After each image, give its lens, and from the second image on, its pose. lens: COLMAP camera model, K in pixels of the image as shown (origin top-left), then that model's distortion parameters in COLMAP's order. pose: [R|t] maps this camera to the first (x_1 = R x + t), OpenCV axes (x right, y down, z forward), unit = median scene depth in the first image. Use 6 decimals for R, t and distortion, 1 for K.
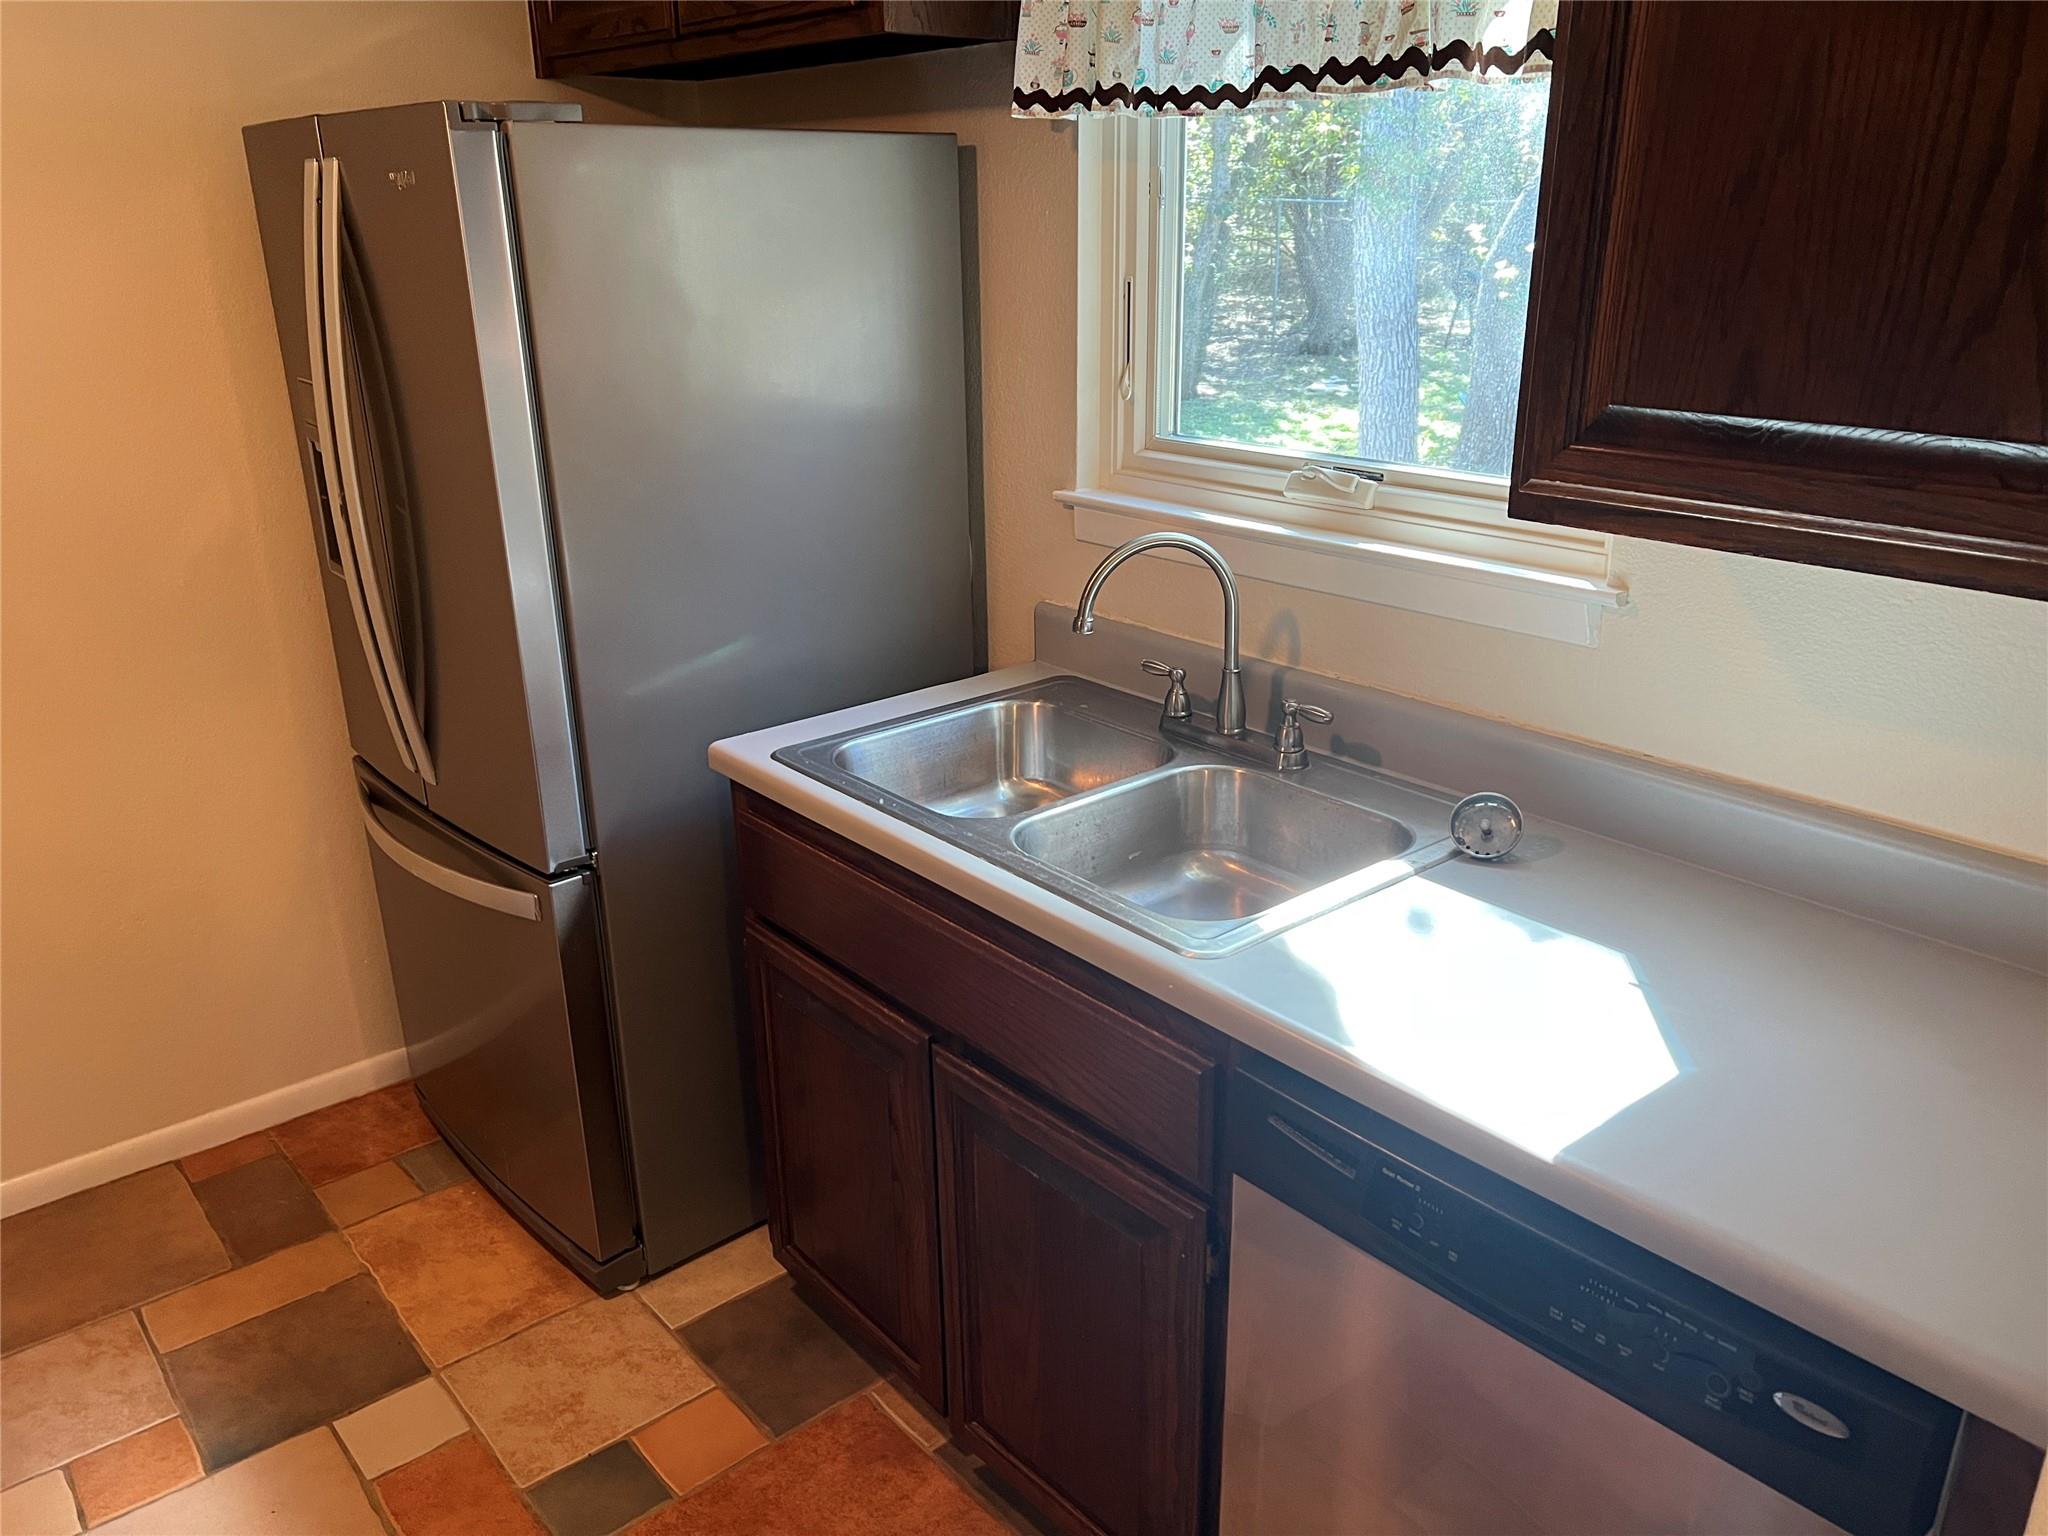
lens RADIAL K [[1537.0, 0, 1027.2], [0, 1537.0, 771.5], [0, 0, 1]] dist [0.059868, -0.067228]
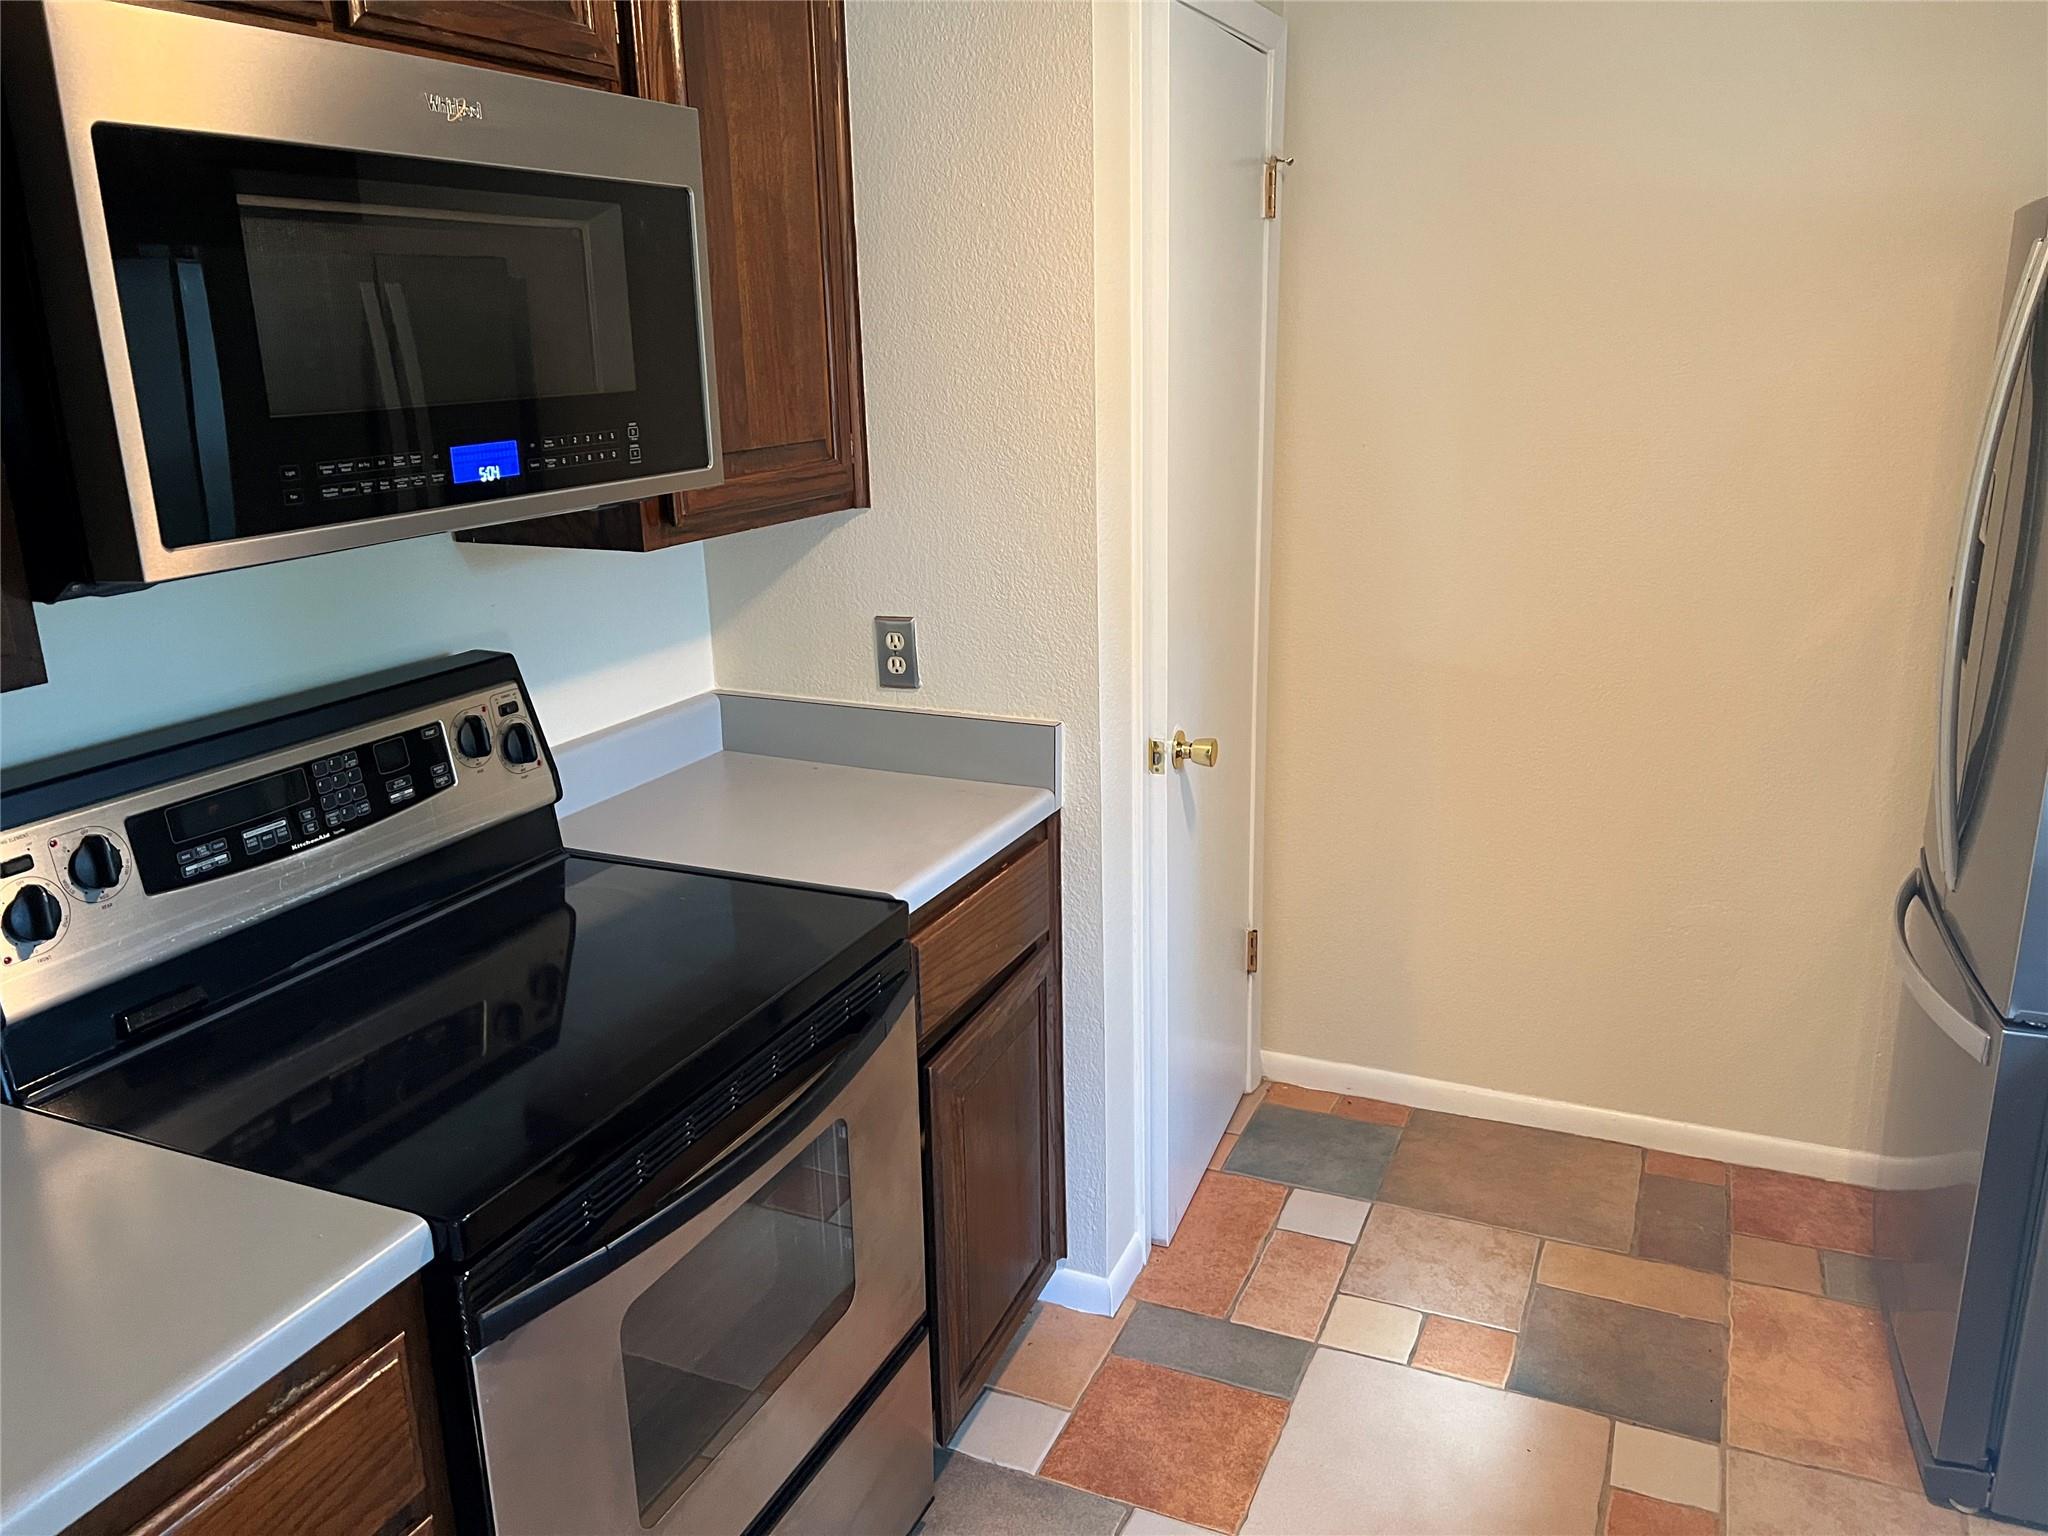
lens RADIAL K [[1537.0, 0, 1028.4], [0, 1537.0, 767.3], [0, 0, 1]] dist [0.059868, -0.067228]
pose [[0.438980, 0.246922, -0.863902, 0.163463], [-0.288363, 0.949351, 0.124817, -0.018582], [0.850966, 0.194325, 0.487950, 0.051775]]
